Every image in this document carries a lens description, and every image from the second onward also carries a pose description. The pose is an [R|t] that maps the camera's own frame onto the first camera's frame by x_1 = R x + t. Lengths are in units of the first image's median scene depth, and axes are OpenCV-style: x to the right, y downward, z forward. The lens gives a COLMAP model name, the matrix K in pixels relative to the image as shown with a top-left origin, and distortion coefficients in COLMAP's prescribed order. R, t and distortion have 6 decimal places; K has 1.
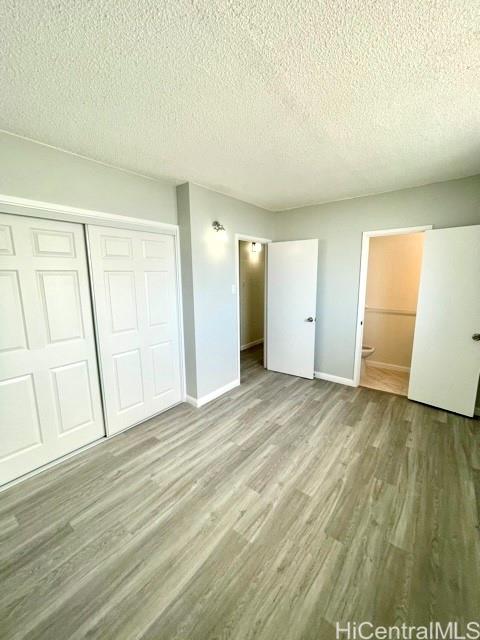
lens RADIAL K [[261.5, 0, 239.2], [0, 261.5, 317.3], [0, 0, 1]] dist [0.010960, -0.000303]
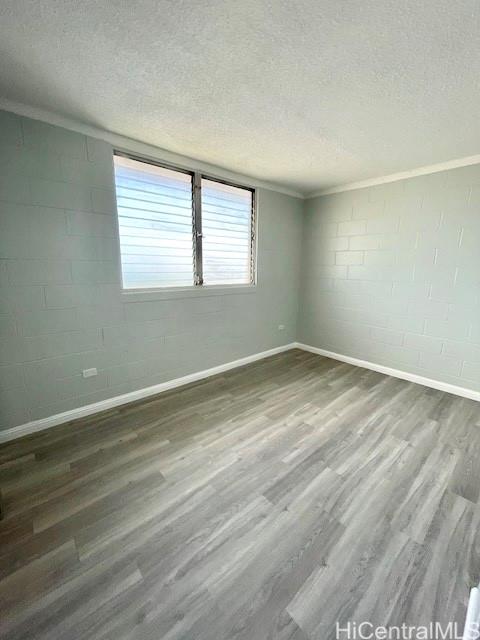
lens RADIAL K [[261.5, 0, 239.3], [0, 261.5, 318.5], [0, 0, 1]] dist [0.010960, -0.000303]
pose [[-0.983042, -0.048371, 0.176887, 0.162217], [0.018073, 0.934334, 0.355940, -0.231706], [-0.182489, 0.353101, -0.917615, 1.818350]]
